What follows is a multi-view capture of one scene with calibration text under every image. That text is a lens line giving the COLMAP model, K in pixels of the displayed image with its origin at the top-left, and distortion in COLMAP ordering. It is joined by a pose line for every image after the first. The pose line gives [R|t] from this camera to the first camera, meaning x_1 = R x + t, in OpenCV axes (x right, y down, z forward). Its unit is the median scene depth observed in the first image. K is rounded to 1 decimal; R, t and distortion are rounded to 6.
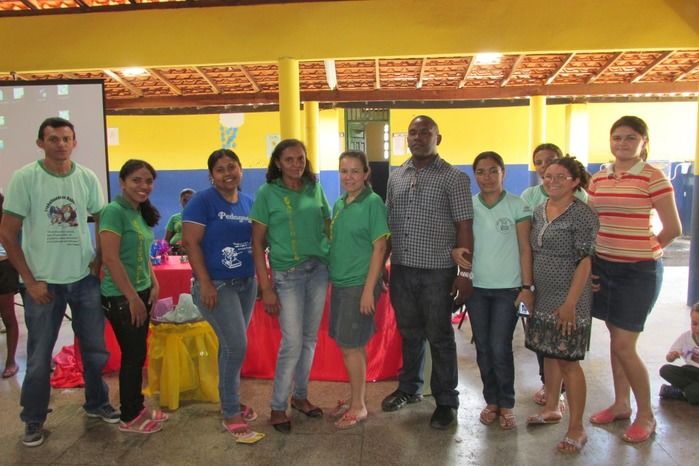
lens RADIAL K [[590.2, 0, 348.3], [0, 590.2, 235.1], [0, 0, 1]] dist [-0.042858, 0.013866]
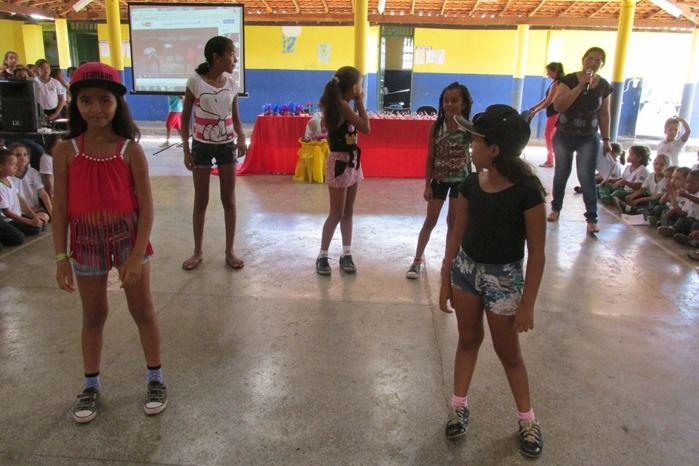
lens RADIAL K [[590.2, 0, 347.6], [0, 590.2, 239.1], [0, 0, 1]] dist [-0.042858, 0.013866]
pose [[0.999236, 0.038829, 0.004451, -0.092159], [-0.039058, 0.987984, 0.149539, 0.084936], [0.001409, -0.149598, 0.988746, -0.496656]]
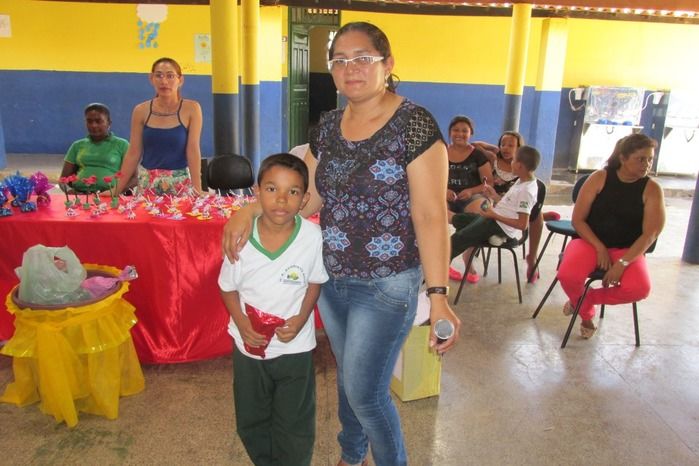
lens RADIAL K [[590.2, 0, 349.9], [0, 590.2, 235.1], [0, 0, 1]] dist [-0.042858, 0.013866]
pose [[0.992851, 0.019548, 0.117749, -0.016460], [-0.036468, 0.989006, 0.143305, -0.019773], [-0.113653, -0.146574, 0.982649, 0.153948]]
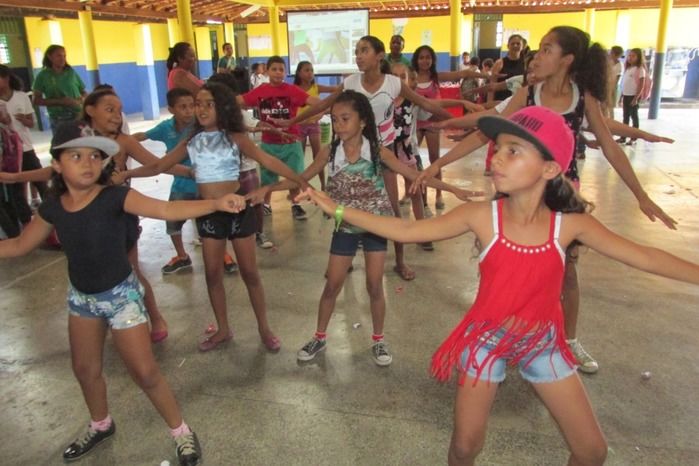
lens RADIAL K [[590.2, 0, 347.0], [0, 590.2, 231.8], [0, 0, 1]] dist [-0.042858, 0.013866]
pose [[0.985706, 0.042524, -0.163021, -0.083638], [-0.013836, 0.984786, 0.173219, 0.132242], [0.167907, -0.168487, 0.971298, -0.947586]]
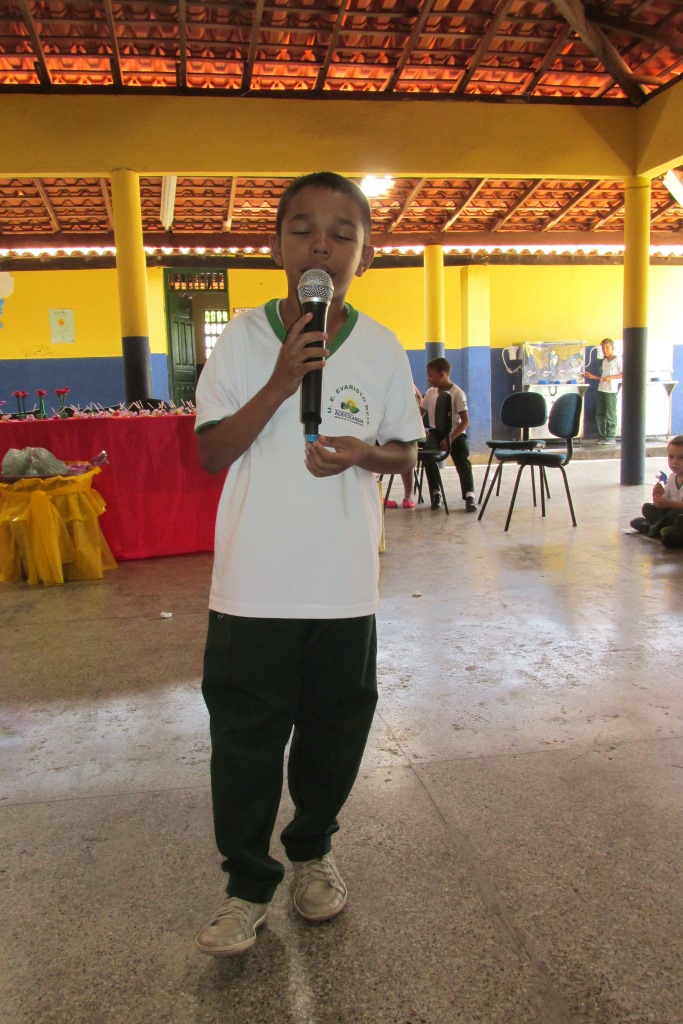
lens RADIAL K [[864.6, 0, 348.6], [0, 864.6, 512.2], [0, 0, 1]] dist [-0.042858, 0.013866]
pose [[0.967033, -0.048915, 0.249910, -0.091606], [0.045754, 0.998782, 0.018446, 0.092822], [-0.250508, -0.006404, 0.968093, -0.089516]]
